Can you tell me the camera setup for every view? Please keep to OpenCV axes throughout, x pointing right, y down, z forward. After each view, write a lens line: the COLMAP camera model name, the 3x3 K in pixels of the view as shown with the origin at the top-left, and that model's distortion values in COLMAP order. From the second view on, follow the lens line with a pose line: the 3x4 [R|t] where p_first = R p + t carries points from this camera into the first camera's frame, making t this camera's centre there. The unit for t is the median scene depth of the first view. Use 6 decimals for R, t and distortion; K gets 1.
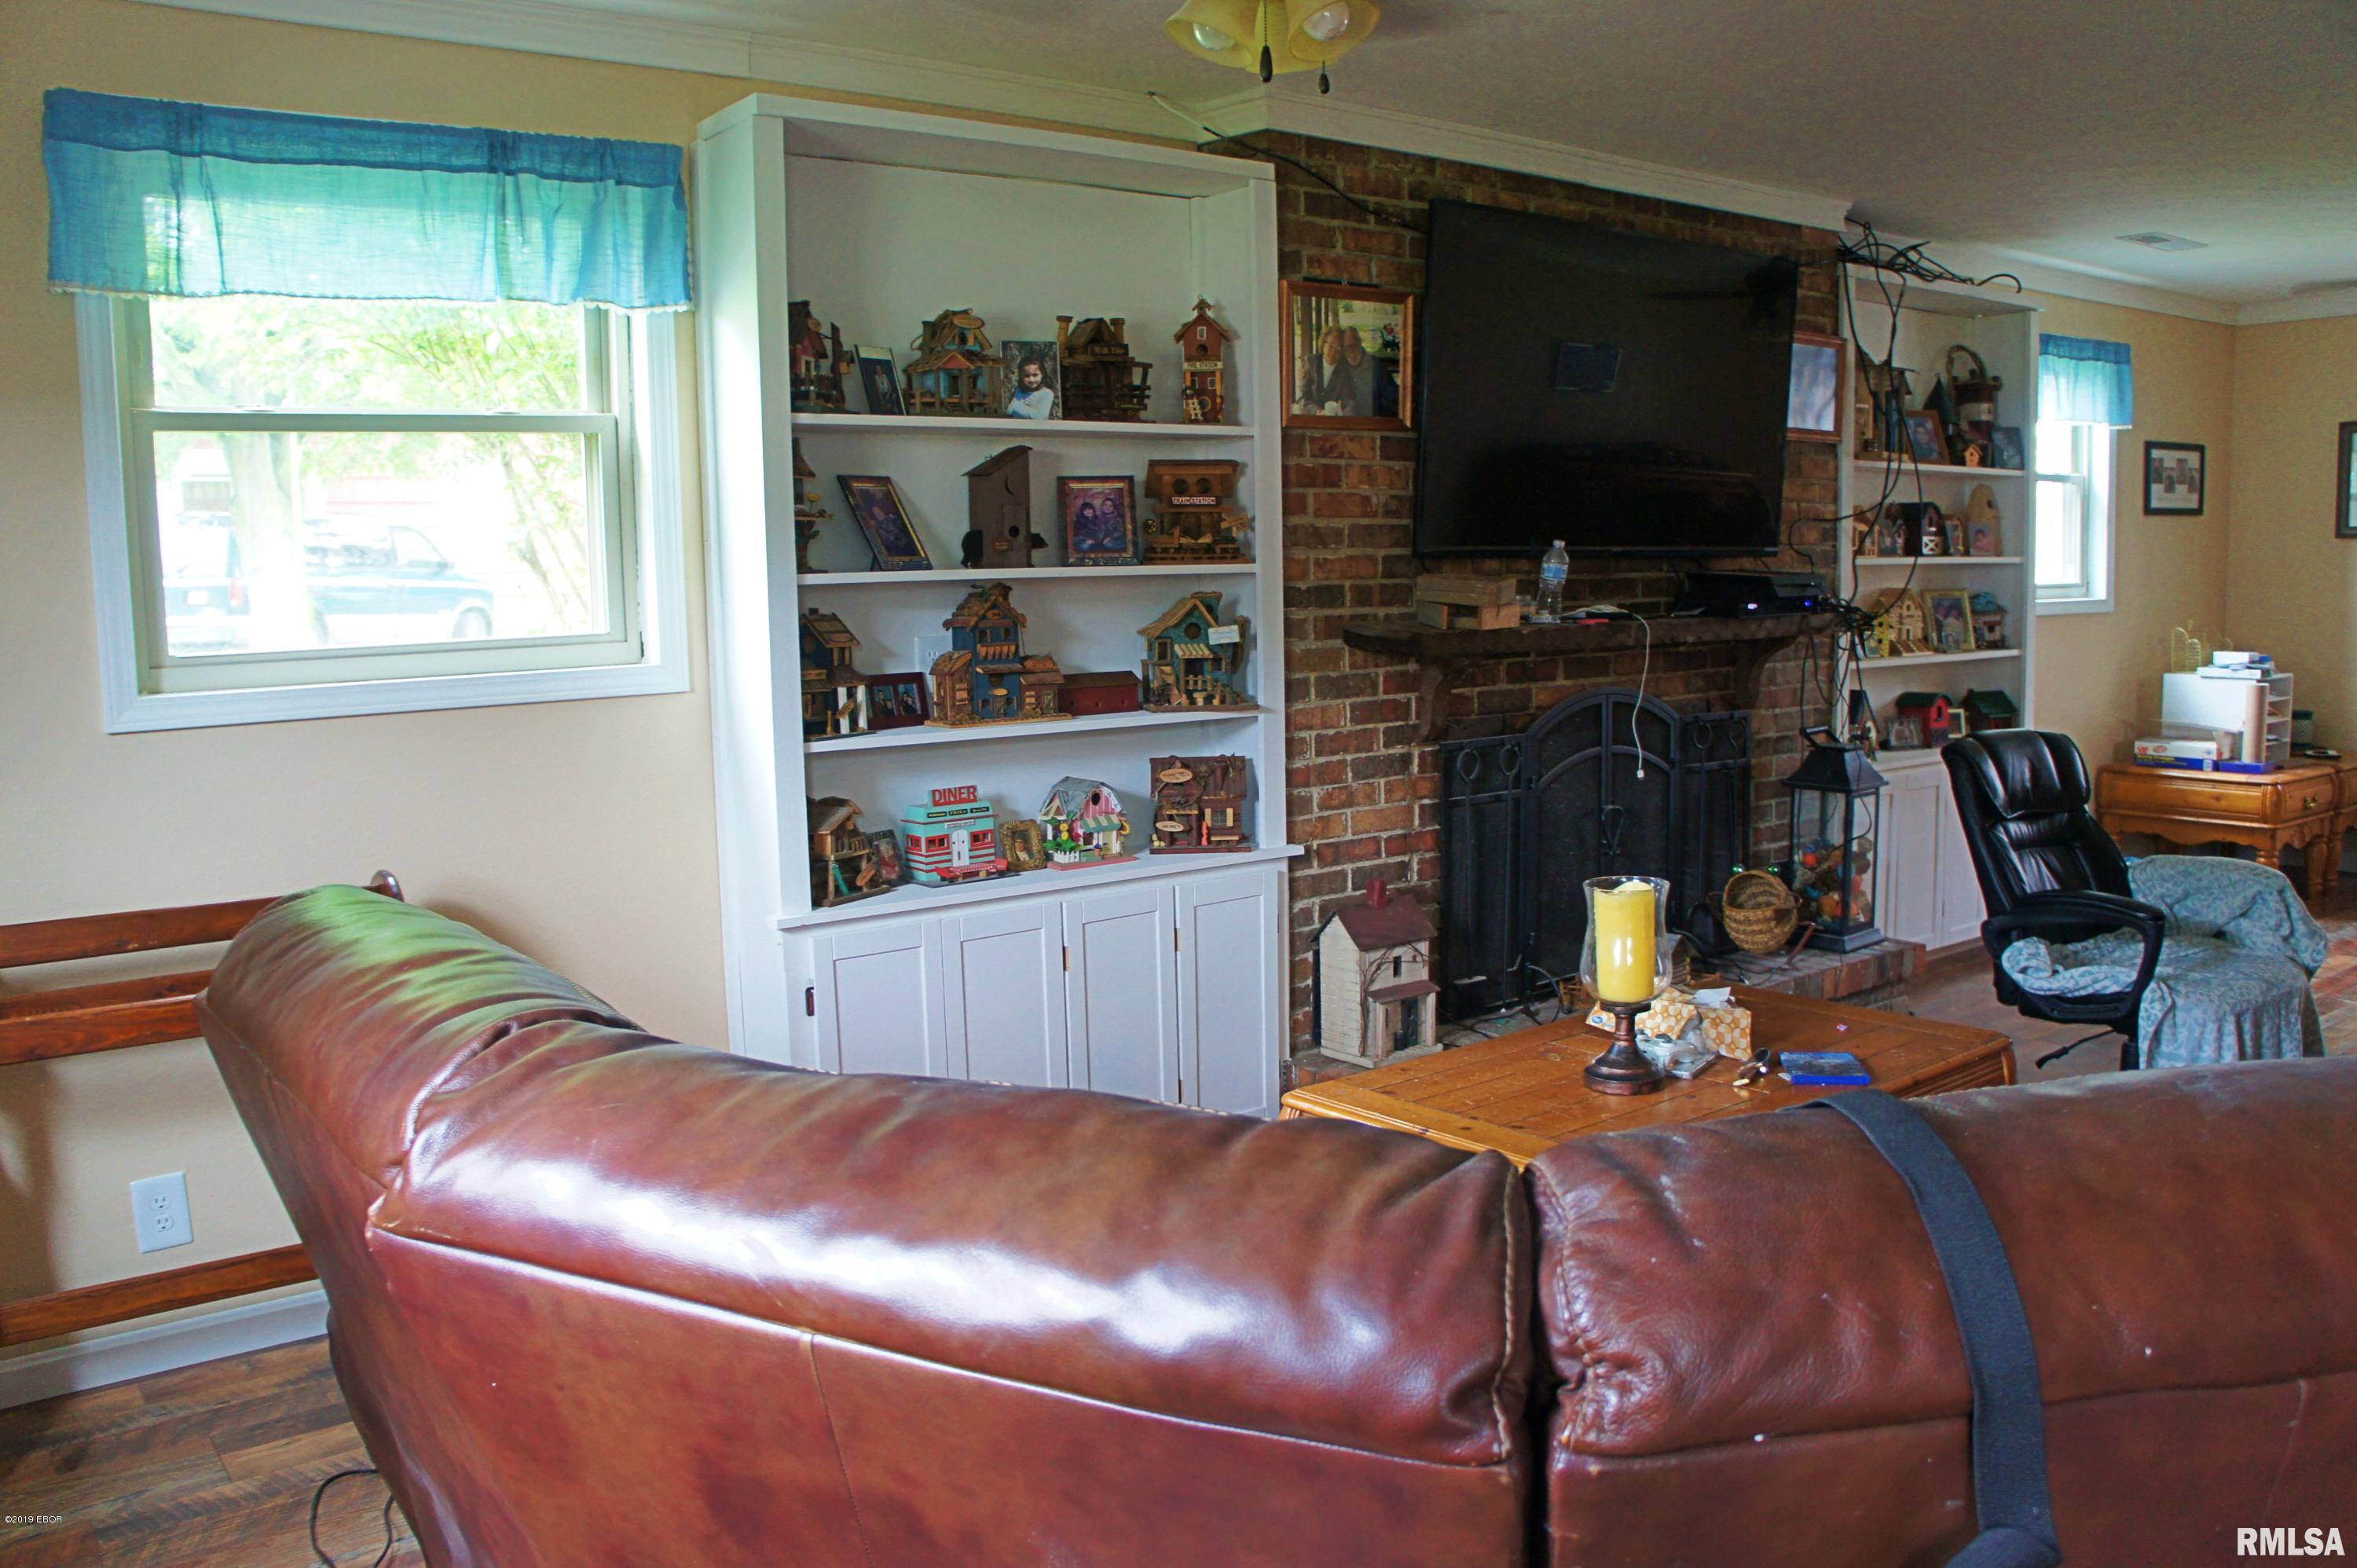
lens RADIAL K [[1862.0, 0, 1170.9], [0, 1862.0, 780.8], [0, 0, 1]] dist [-0.184090, 0.139066]
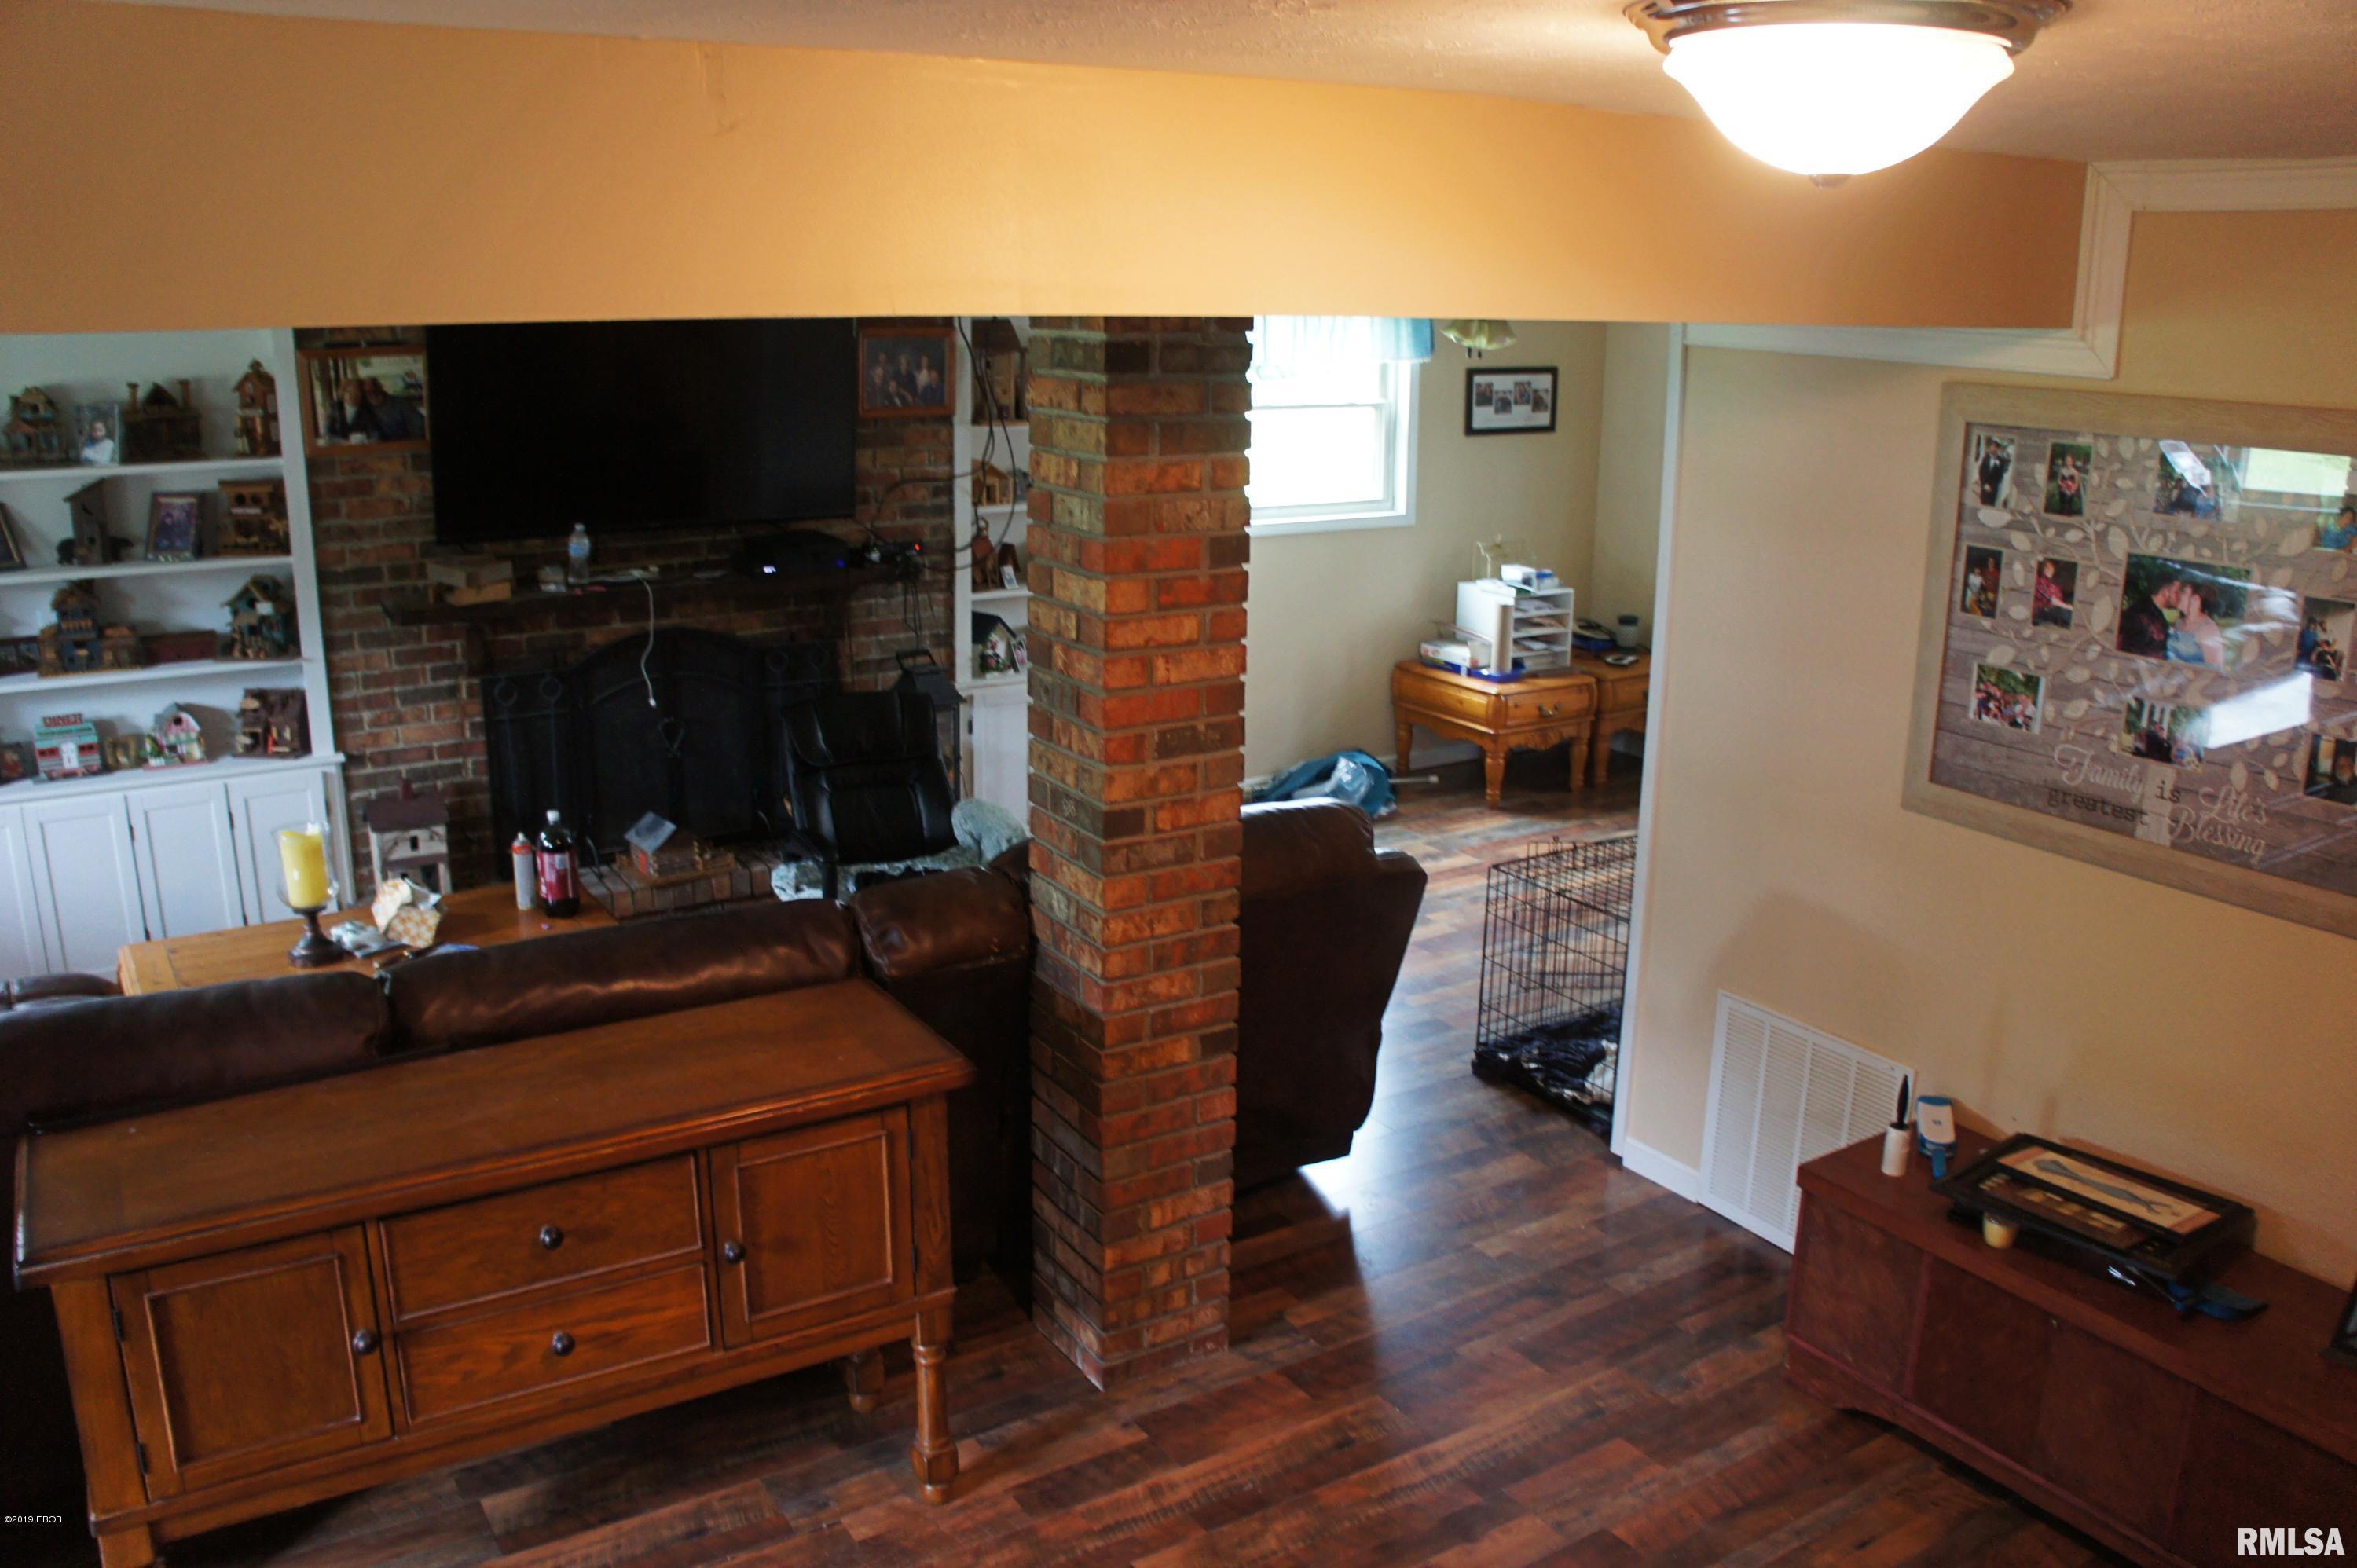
lens RADIAL K [[1862.0, 0, 1170.9], [0, 1862.0, 780.8], [0, 0, 1]] dist [-0.184090, 0.139066]
pose [[0.995510, 0.051944, -0.079130, 0.797862], [-0.039703, 0.988027, 0.149084, -0.172567], [0.085927, -0.145273, 0.985653, -0.287363]]
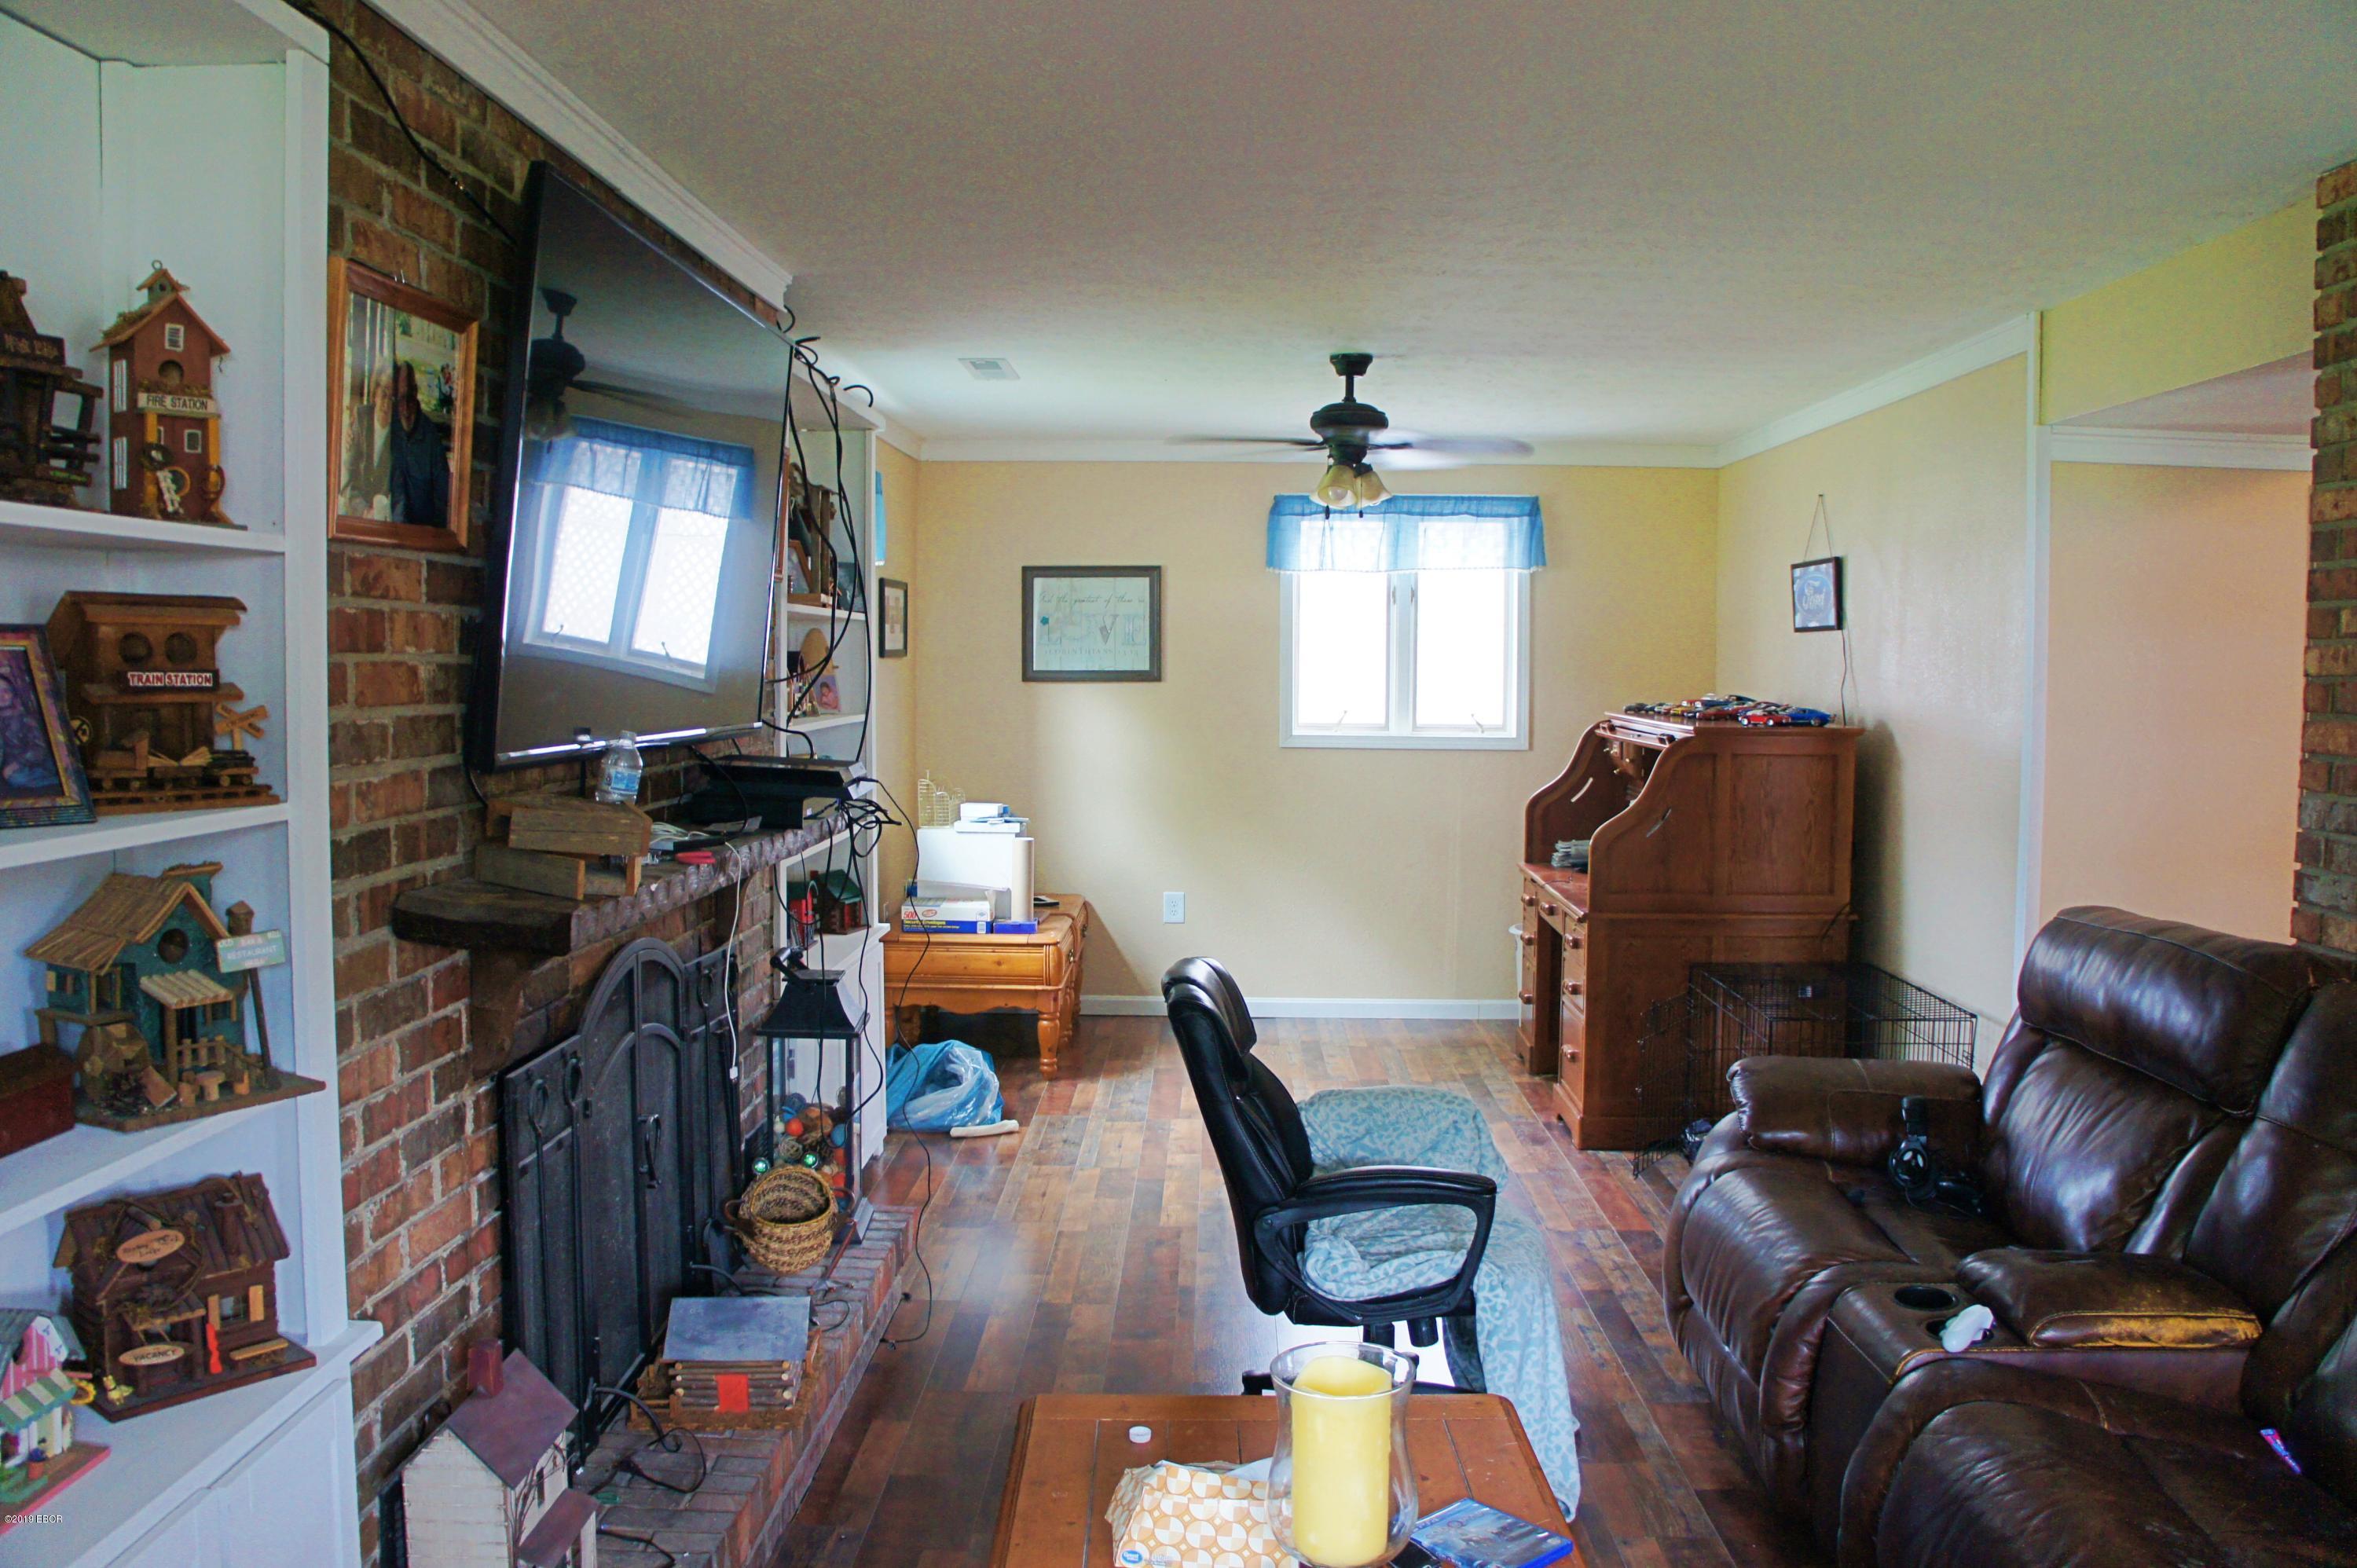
lens RADIAL K [[1862.0, 0, 1170.9], [0, 1862.0, 780.8], [0, 0, 1]] dist [-0.184090, 0.139066]
pose [[0.627009, -0.027383, 0.778531, -0.181334], [0.070498, 0.997276, -0.021701, -0.092808], [-0.775816, 0.068492, 0.627231, 0.488780]]
